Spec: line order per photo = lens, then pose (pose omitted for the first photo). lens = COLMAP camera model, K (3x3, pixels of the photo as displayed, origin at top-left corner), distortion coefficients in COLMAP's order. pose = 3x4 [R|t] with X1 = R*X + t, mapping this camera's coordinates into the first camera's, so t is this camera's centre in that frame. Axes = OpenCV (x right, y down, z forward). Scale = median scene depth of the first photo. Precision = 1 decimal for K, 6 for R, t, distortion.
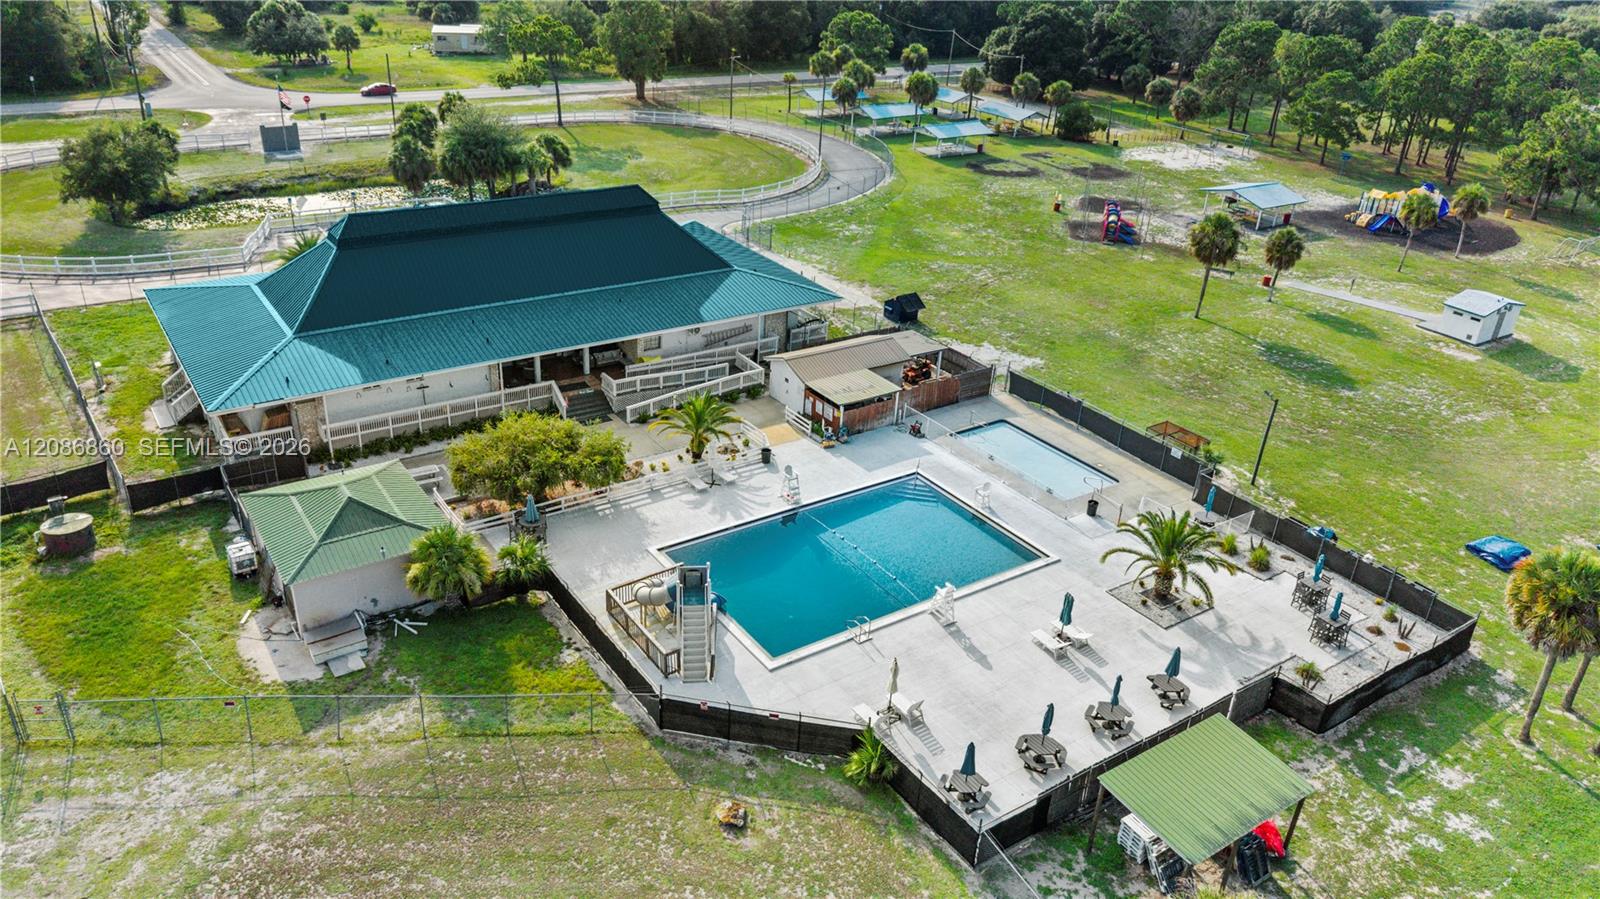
lens RADIAL K [[1130.8, 0, 799.4], [0, 1130.8, 448.8], [0, 0, 1]] dist [0.016265, -0.012856]
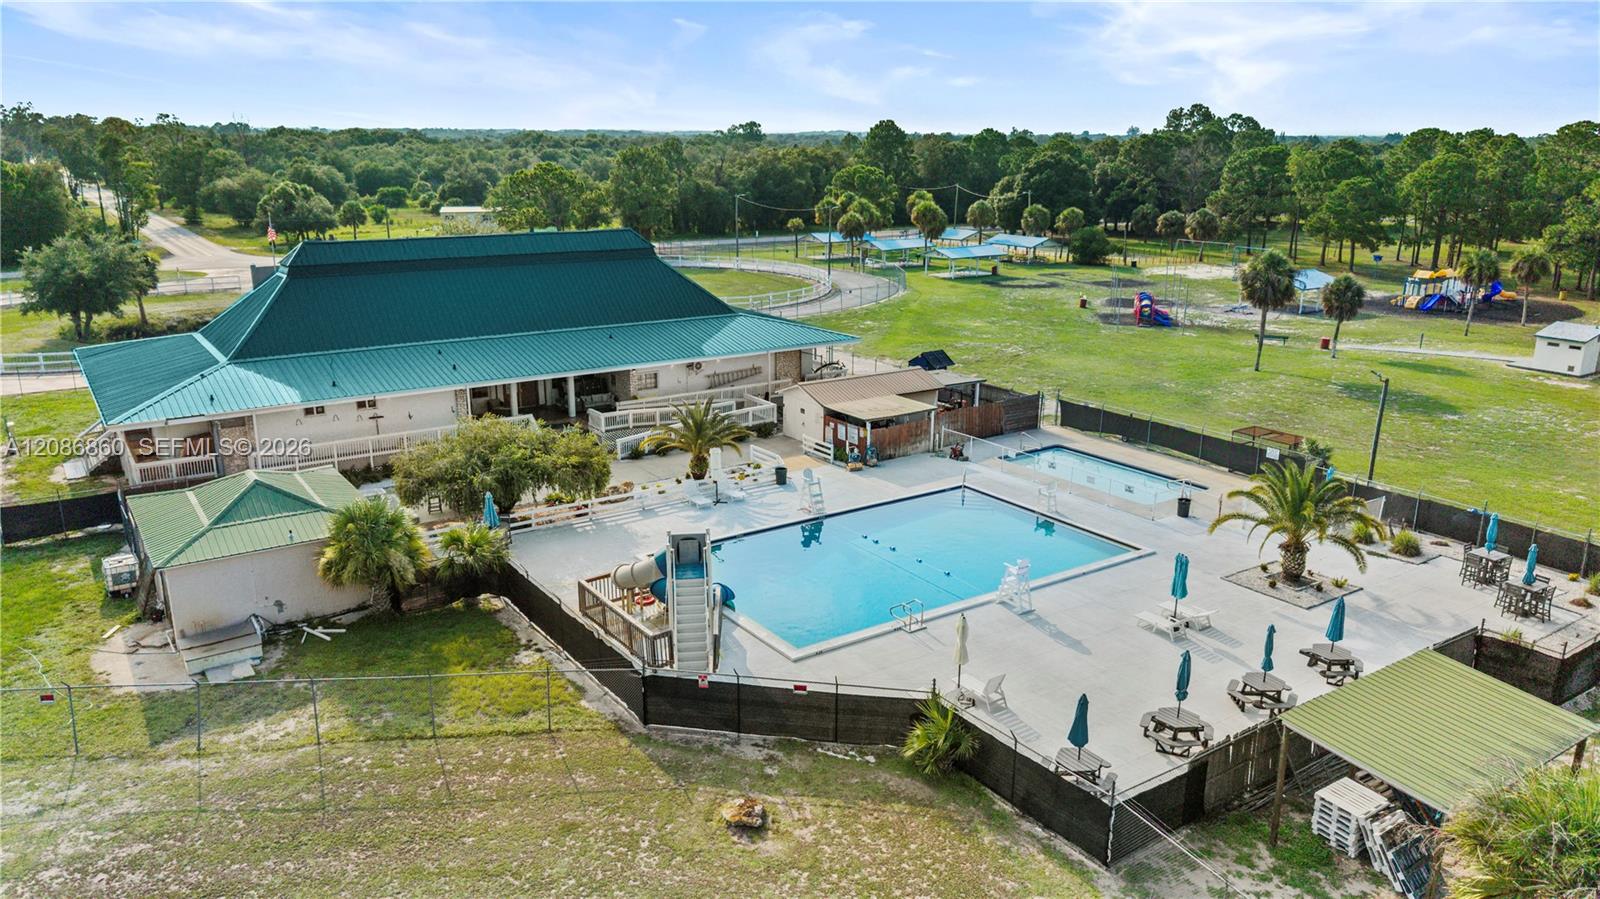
lens RADIAL K [[1130.8, 0, 798.2], [0, 1130.8, 450.3], [0, 0, 1]] dist [0.016265, -0.012856]
pose [[0.998804, -0.046811, -0.014100, -0.004833], [0.043179, 0.979931, -0.194604, 0.169683], [0.022926, 0.193763, 0.980781, 0.197876]]
